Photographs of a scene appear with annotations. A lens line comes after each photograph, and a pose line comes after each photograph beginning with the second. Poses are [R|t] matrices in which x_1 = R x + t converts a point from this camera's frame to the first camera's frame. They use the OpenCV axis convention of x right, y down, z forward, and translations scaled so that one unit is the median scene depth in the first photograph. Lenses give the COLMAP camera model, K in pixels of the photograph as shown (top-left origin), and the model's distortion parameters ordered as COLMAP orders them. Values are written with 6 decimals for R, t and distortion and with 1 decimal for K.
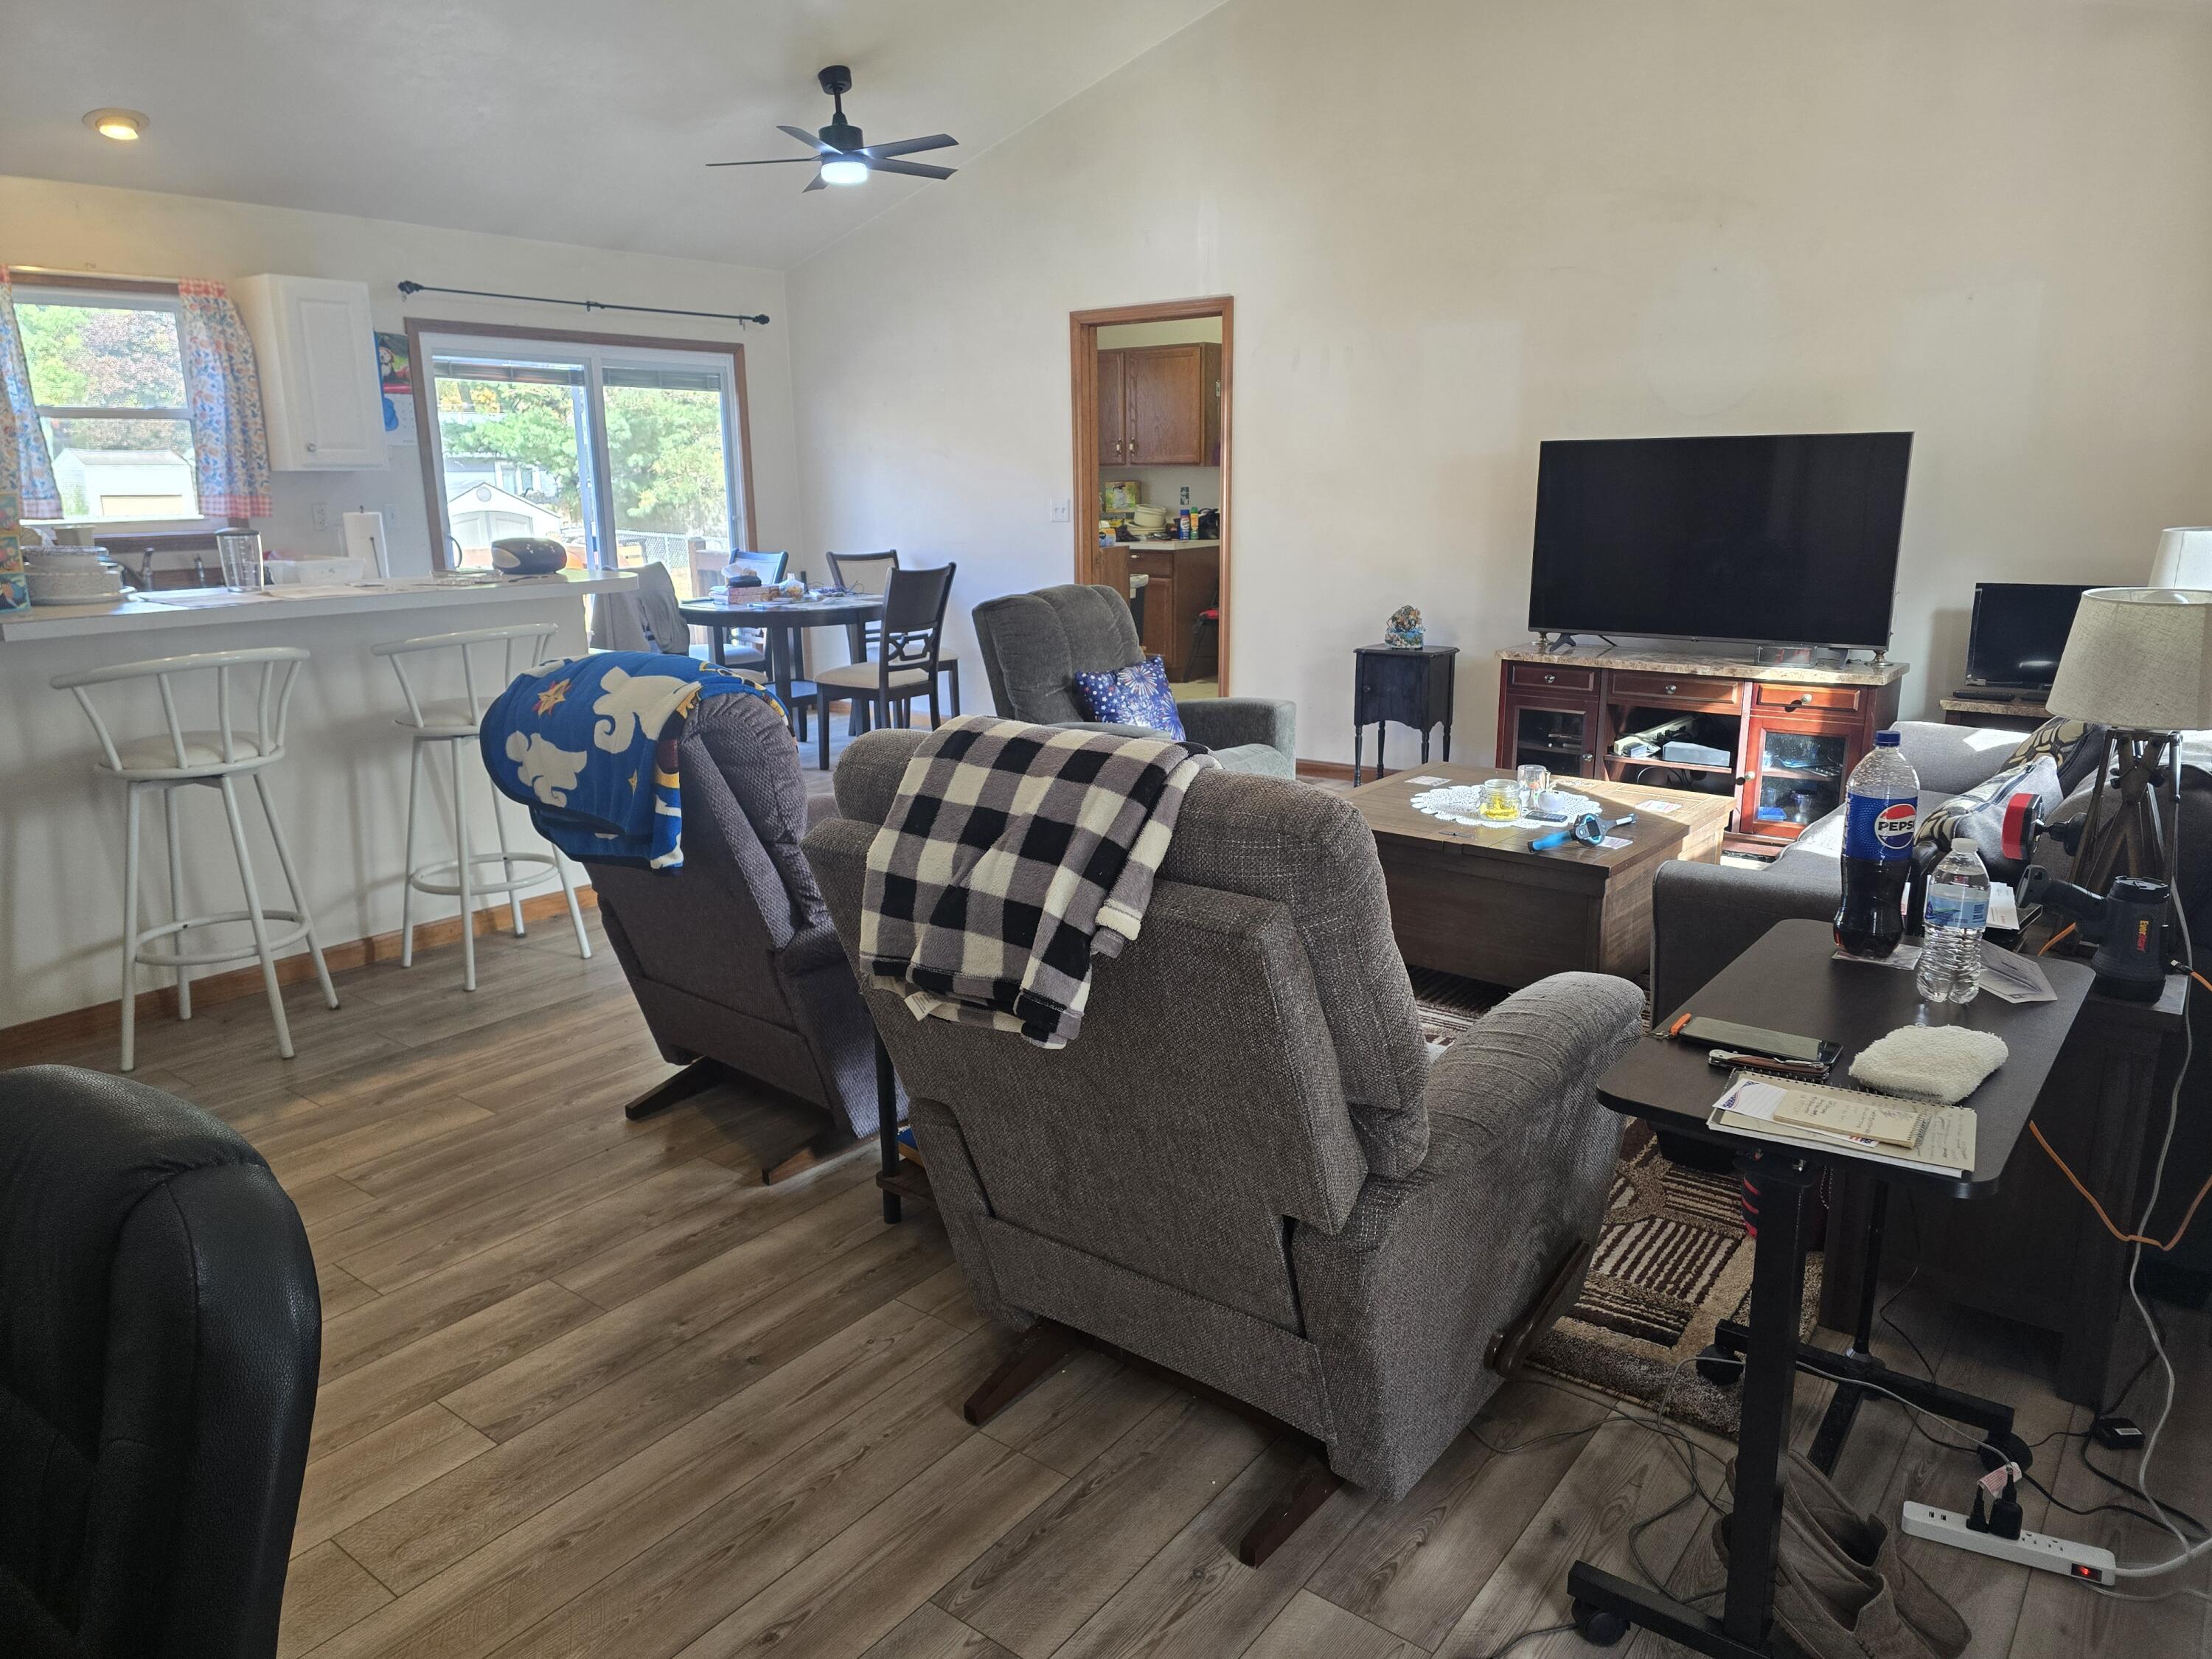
lens RADIAL K [[1468.4, 0, 1106.0], [0, 1468.4, 829.5], [0, 0, 1]] dist [0.037495, -0.000564]
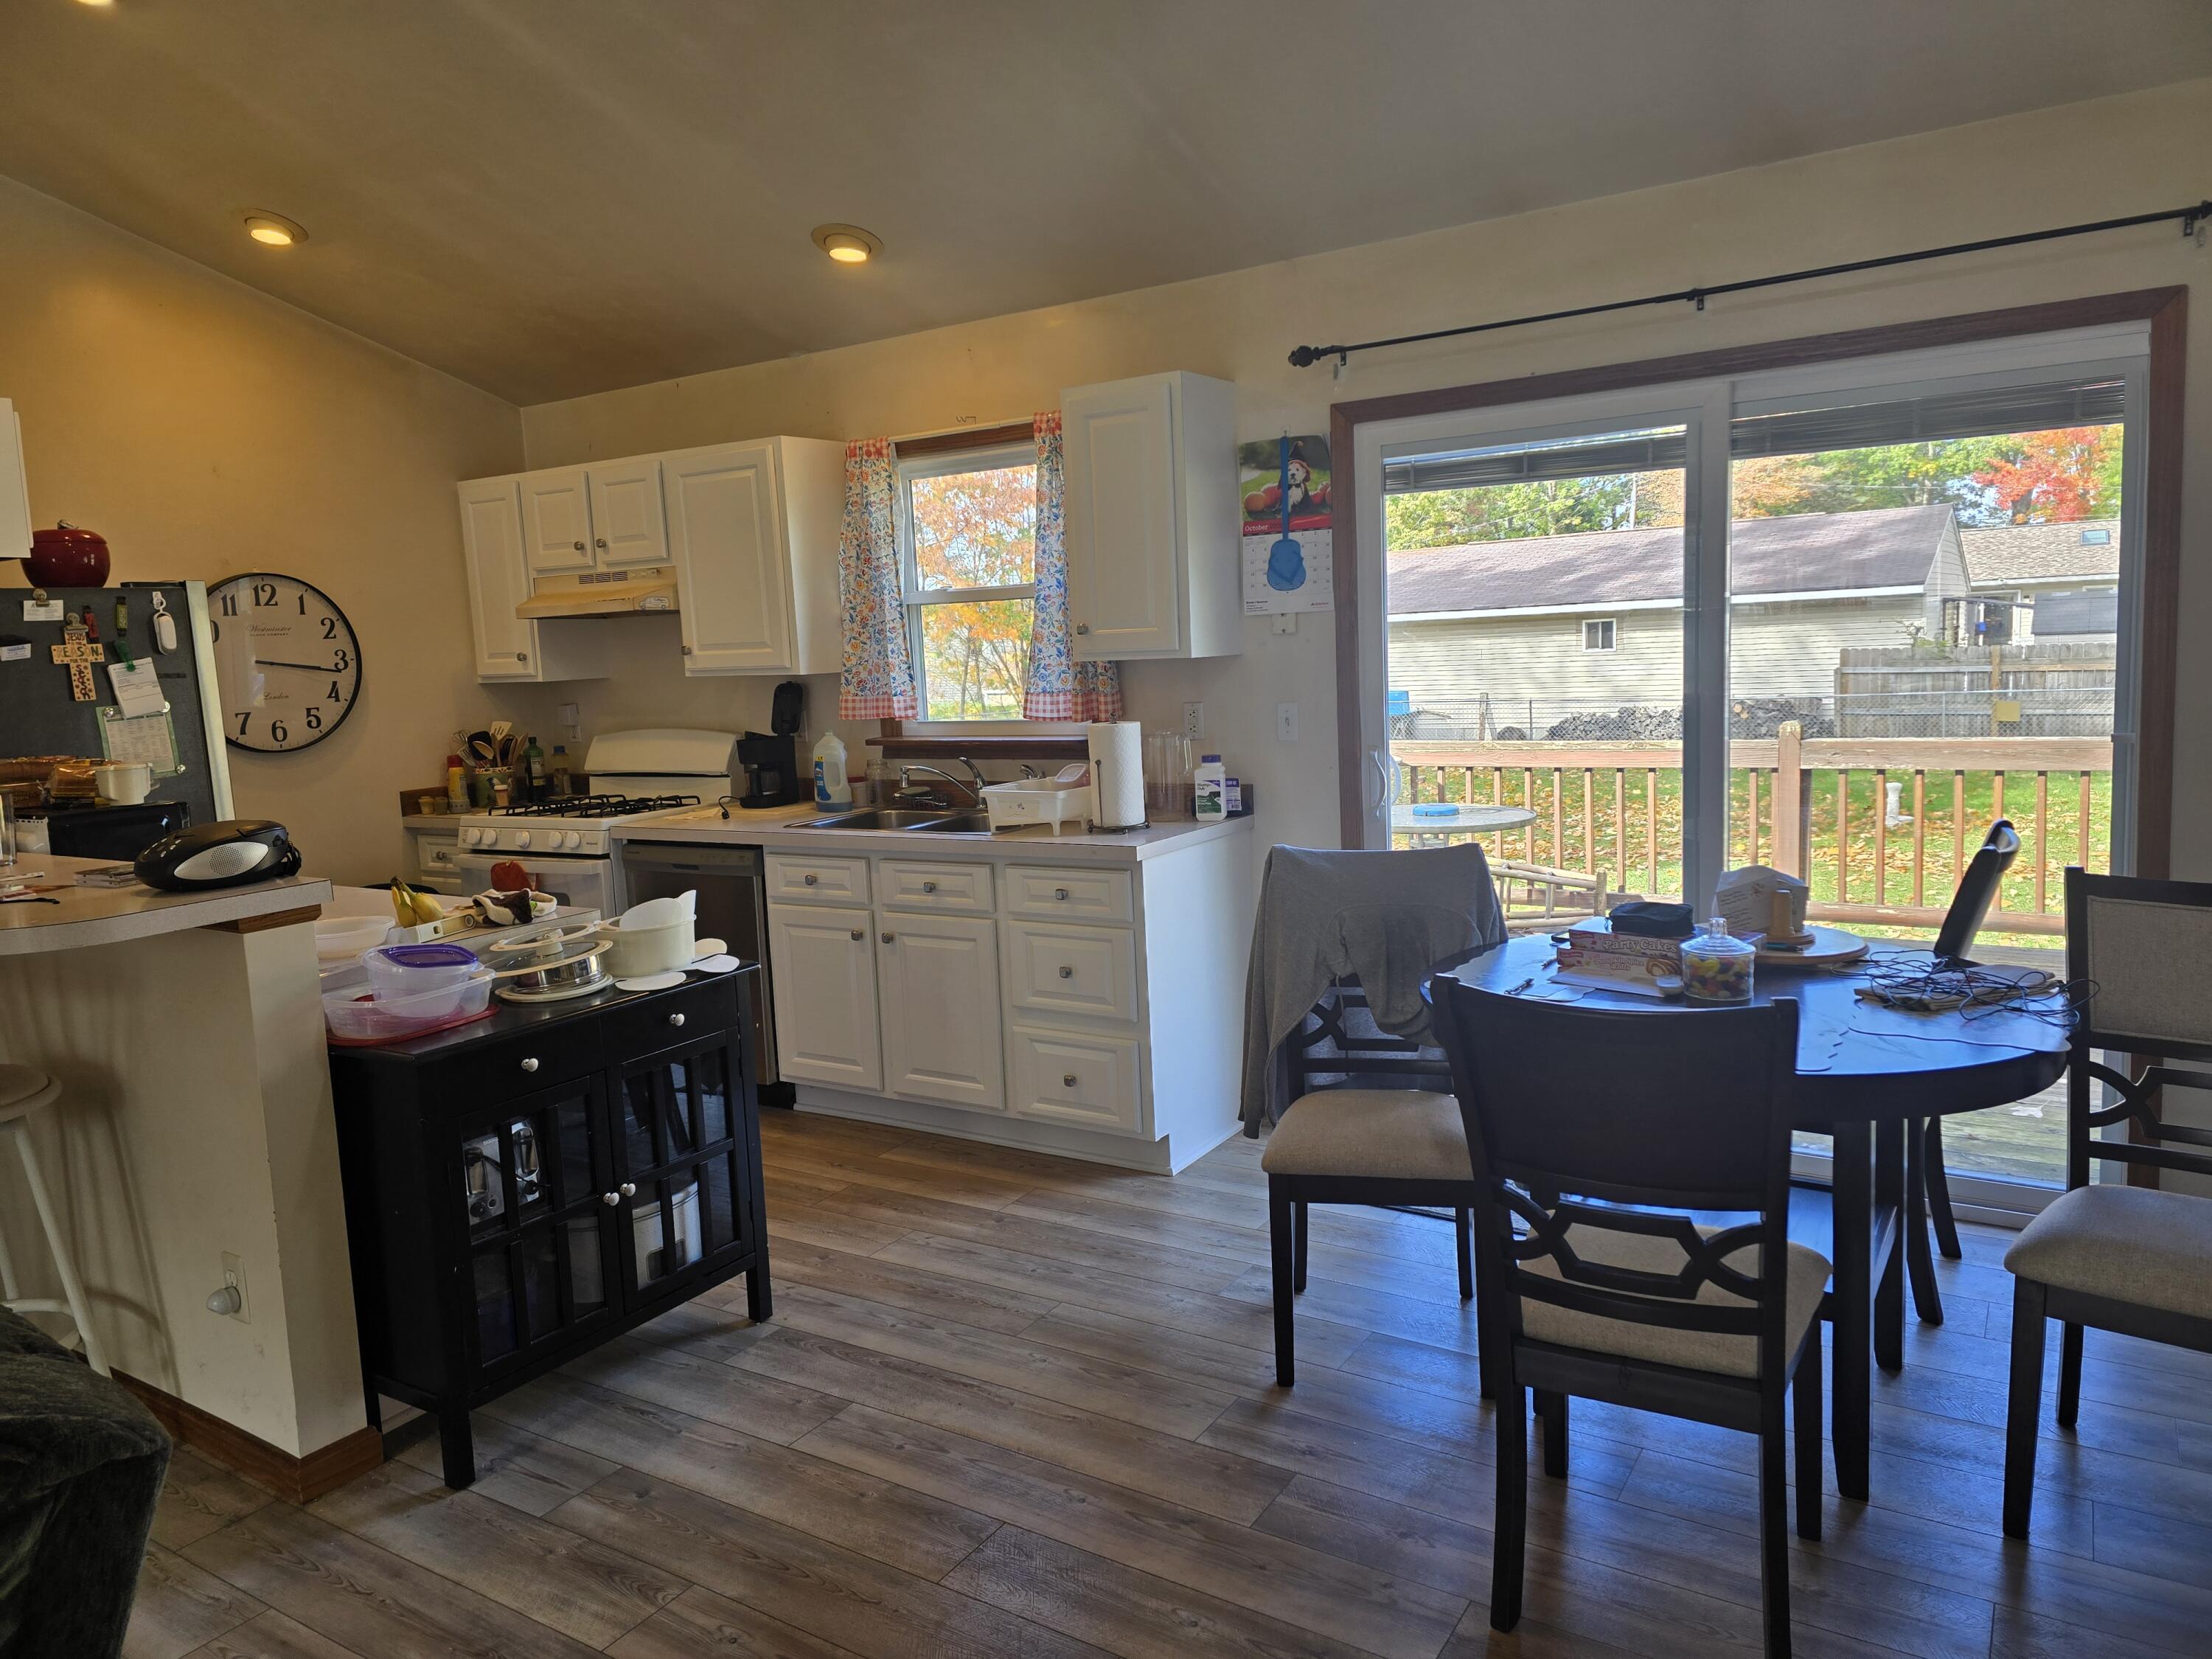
lens RADIAL K [[1468.4, 0, 1106.0], [0, 1468.4, 829.5], [0, 0, 1]] dist [0.037495, -0.000564]
pose [[0.113405, 0.122029, -0.986026, 0.135313], [-0.200137, 0.974891, 0.097633, -0.213668], [0.973183, 0.186269, 0.134980, 0.855000]]
